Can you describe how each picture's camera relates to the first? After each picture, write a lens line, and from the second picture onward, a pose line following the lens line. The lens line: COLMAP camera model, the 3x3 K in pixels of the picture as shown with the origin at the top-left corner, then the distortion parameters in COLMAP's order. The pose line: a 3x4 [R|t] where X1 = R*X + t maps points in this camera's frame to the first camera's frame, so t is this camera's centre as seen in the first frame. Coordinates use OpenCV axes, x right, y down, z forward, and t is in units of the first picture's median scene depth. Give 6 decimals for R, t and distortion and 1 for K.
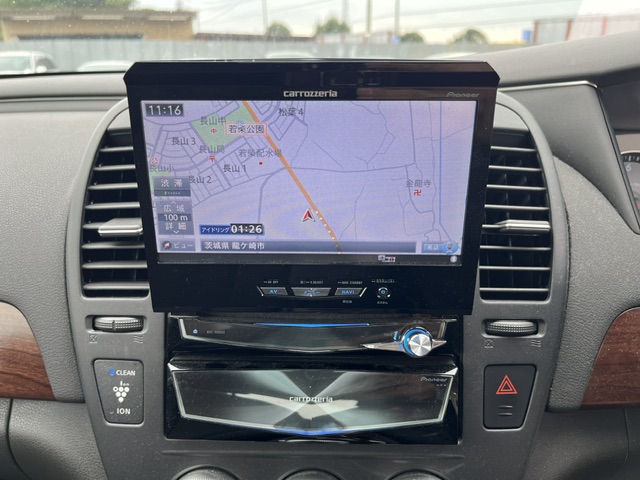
lens RADIAL K [[491.9, 0, 316.5], [0, 491.9, 240.9], [0, 0, 1]] dist [0.042355, -0.076678]
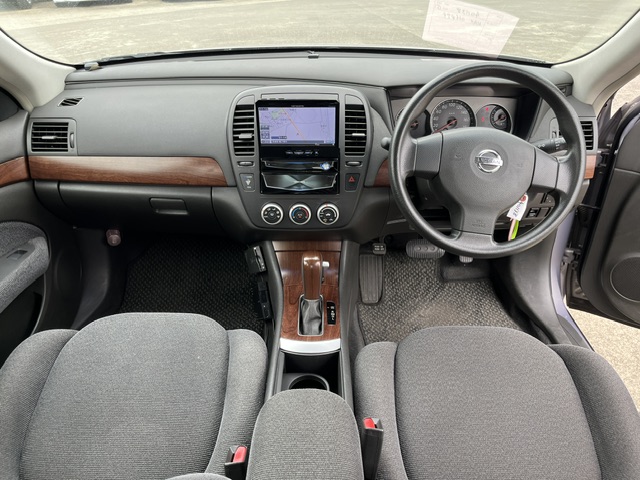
lens RADIAL K [[491.9, 0, 314.5], [0, 491.9, 246.4], [0, 0, 1]] dist [0.042355, -0.076678]
pose [[0.999936, -0.010613, 0.003808, 0.084120], [0.009394, 0.970946, 0.239114, -0.104231], [-0.006235, -0.239064, 0.970984, -2.732884]]
